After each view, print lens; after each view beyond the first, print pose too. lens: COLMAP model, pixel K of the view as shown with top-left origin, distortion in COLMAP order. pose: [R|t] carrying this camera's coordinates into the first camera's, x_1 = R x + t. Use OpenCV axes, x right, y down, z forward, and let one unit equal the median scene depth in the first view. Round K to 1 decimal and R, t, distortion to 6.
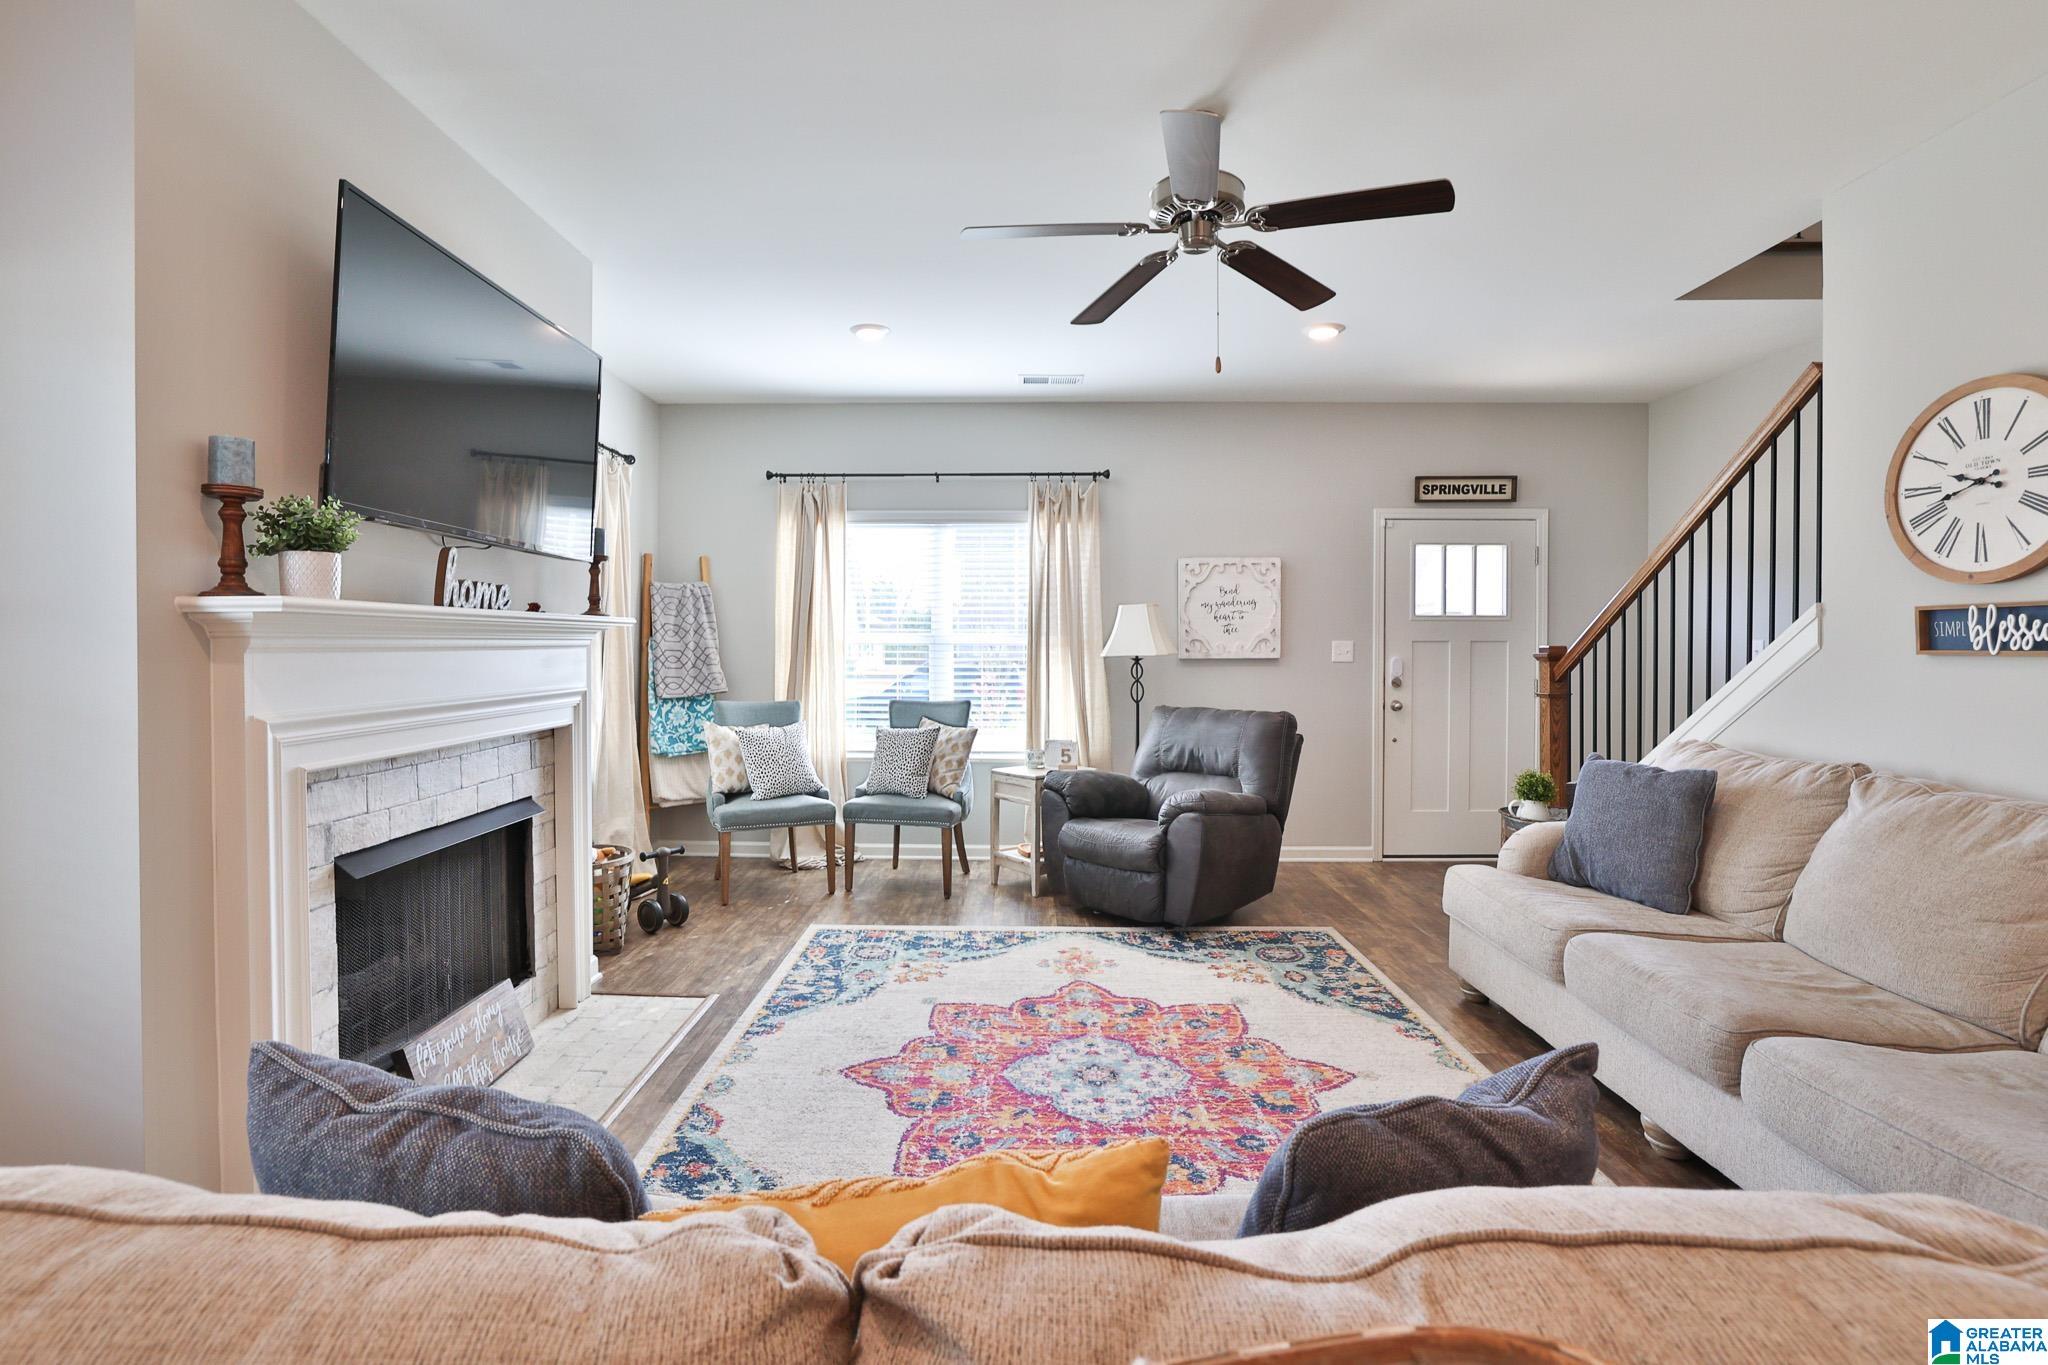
lens RADIAL K [[937.0, 0, 995.6], [0, 937.0, 653.8], [0, 0, 1]] dist [-0.053193, 0.022941]
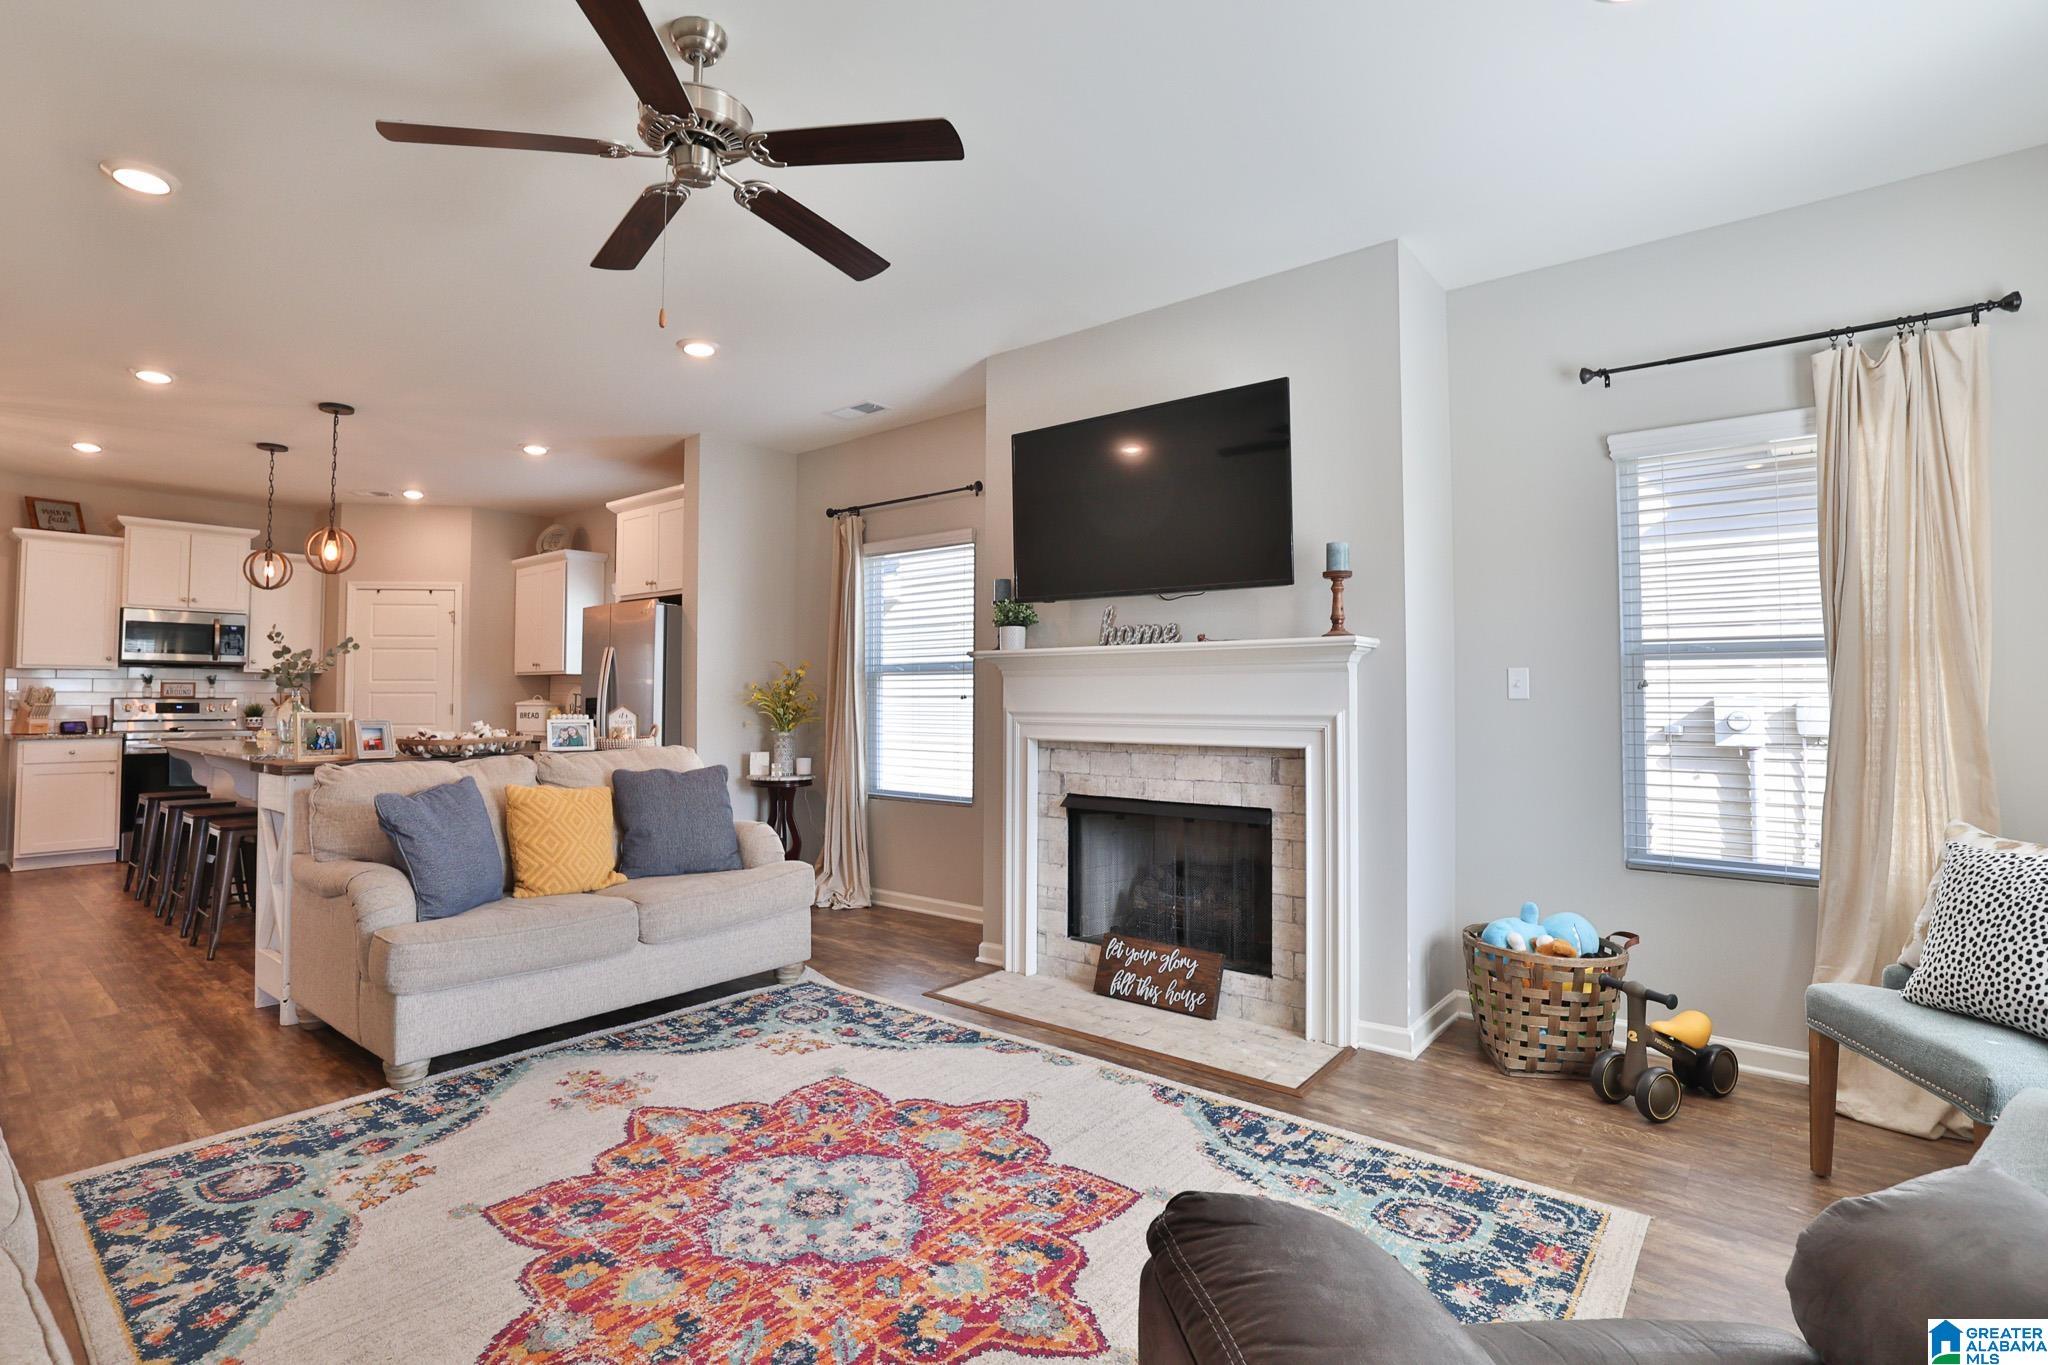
lens RADIAL K [[978.3, 0, 991.7], [0, 978.3, 658.8], [0, 0, 1]] dist [-0.049027, 0.018972]
pose [[-0.628279, -0.035857, -0.777162, 0.451595], [-0.012703, 0.999277, -0.035835, 0.017250], [0.777885, -0.012642, -0.628280, 1.110312]]
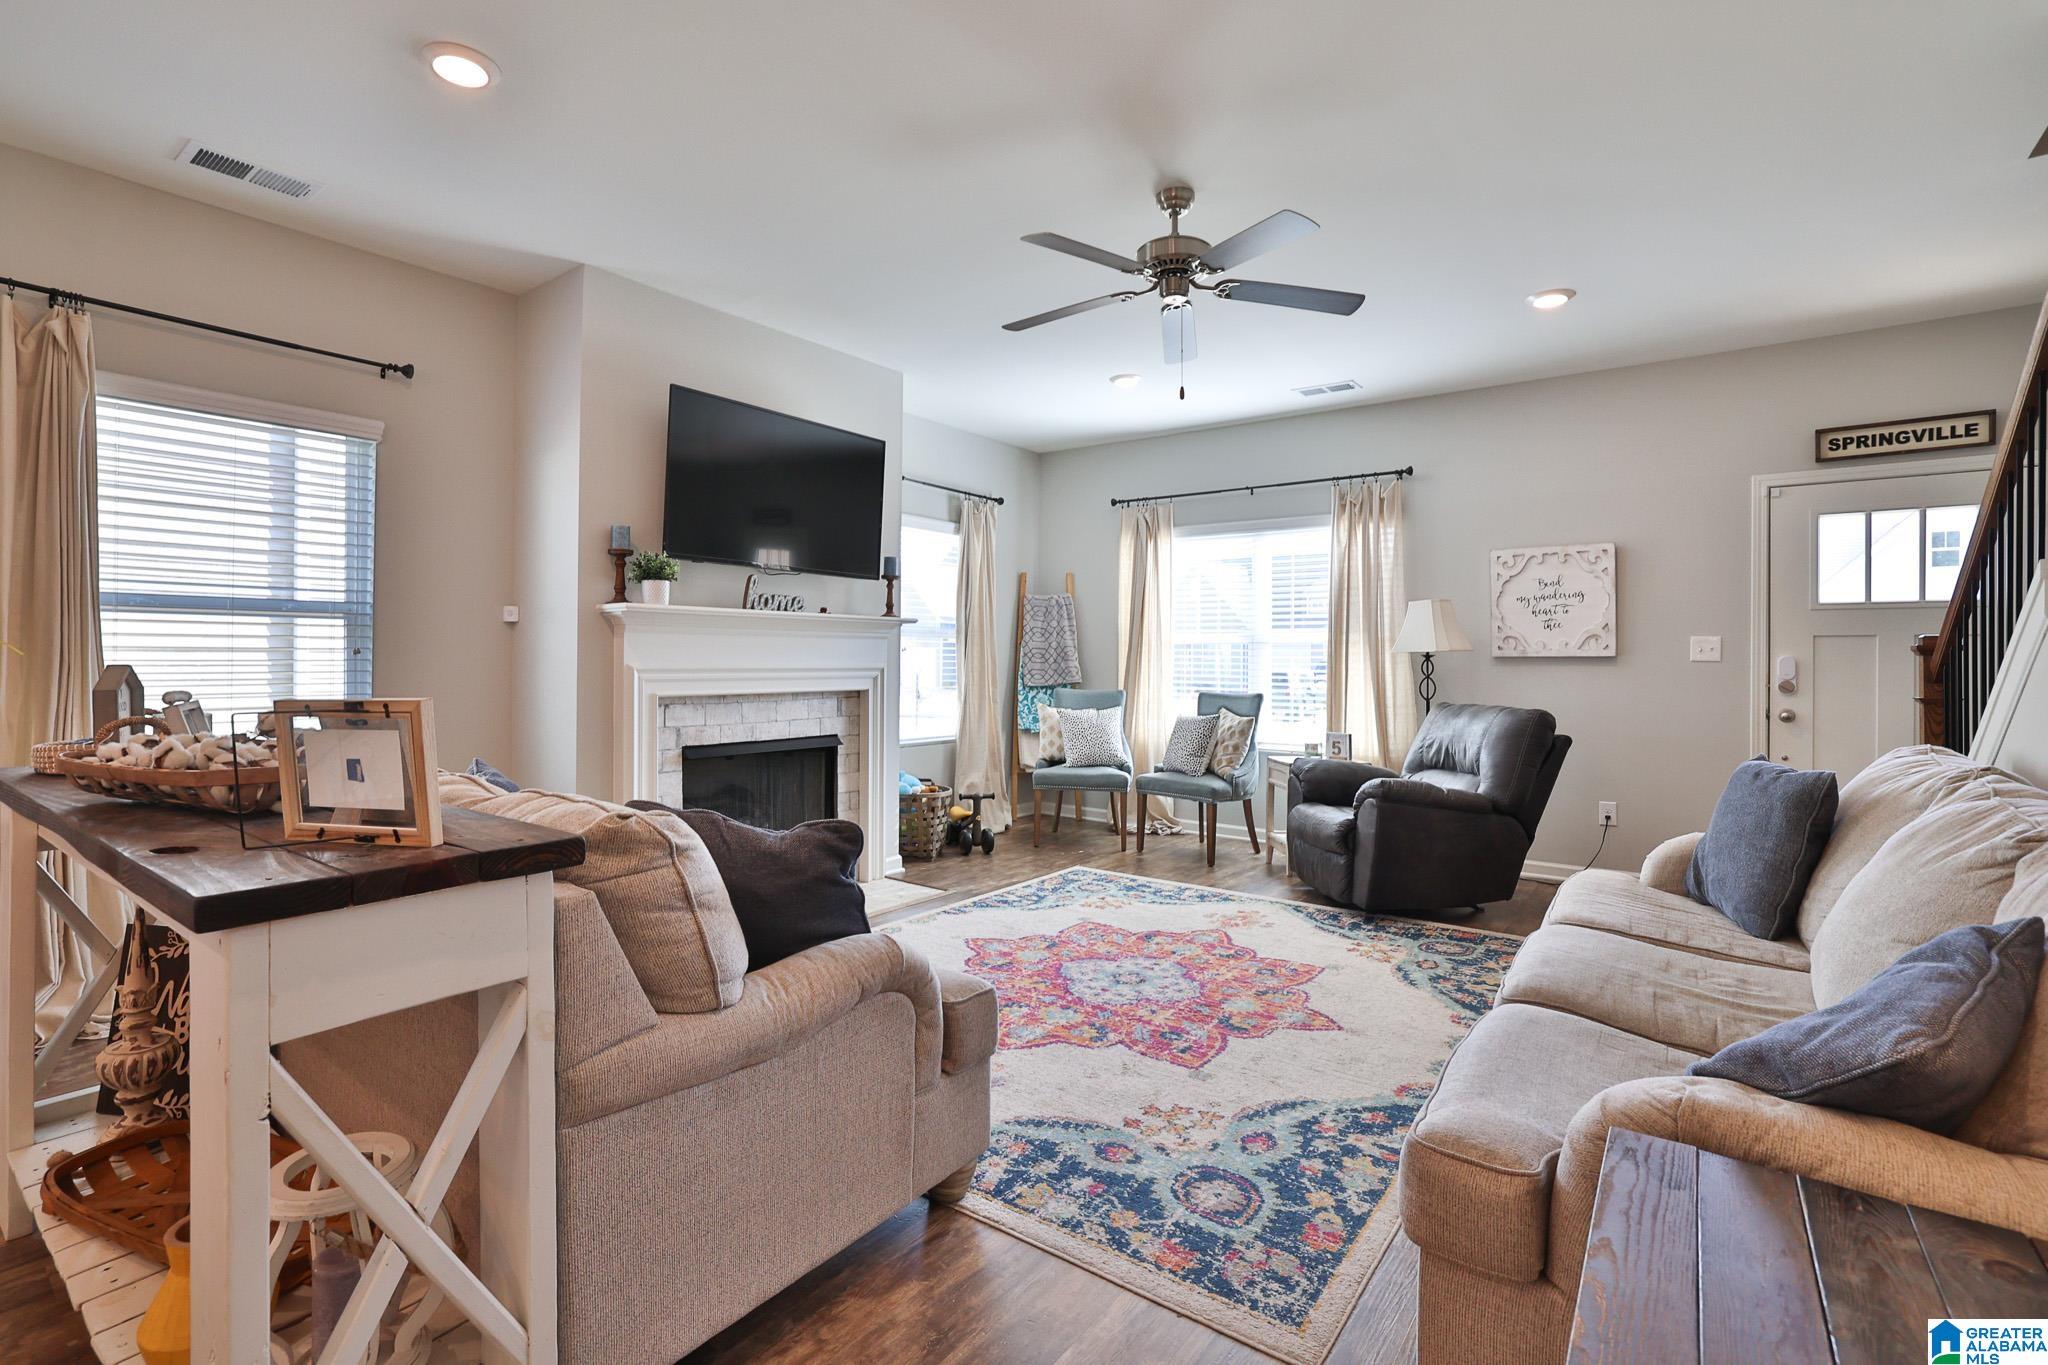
lens RADIAL K [[937.0, 0, 995.6], [0, 937.0, 653.8], [0, 0, 1]] dist [-0.053193, 0.022941]
pose [[0.804741, 0.000958, -0.593626, 0.476582], [-0.012116, 0.999817, -0.014811, 0.030466], [0.593503, 0.019111, 0.804605, -0.070986]]
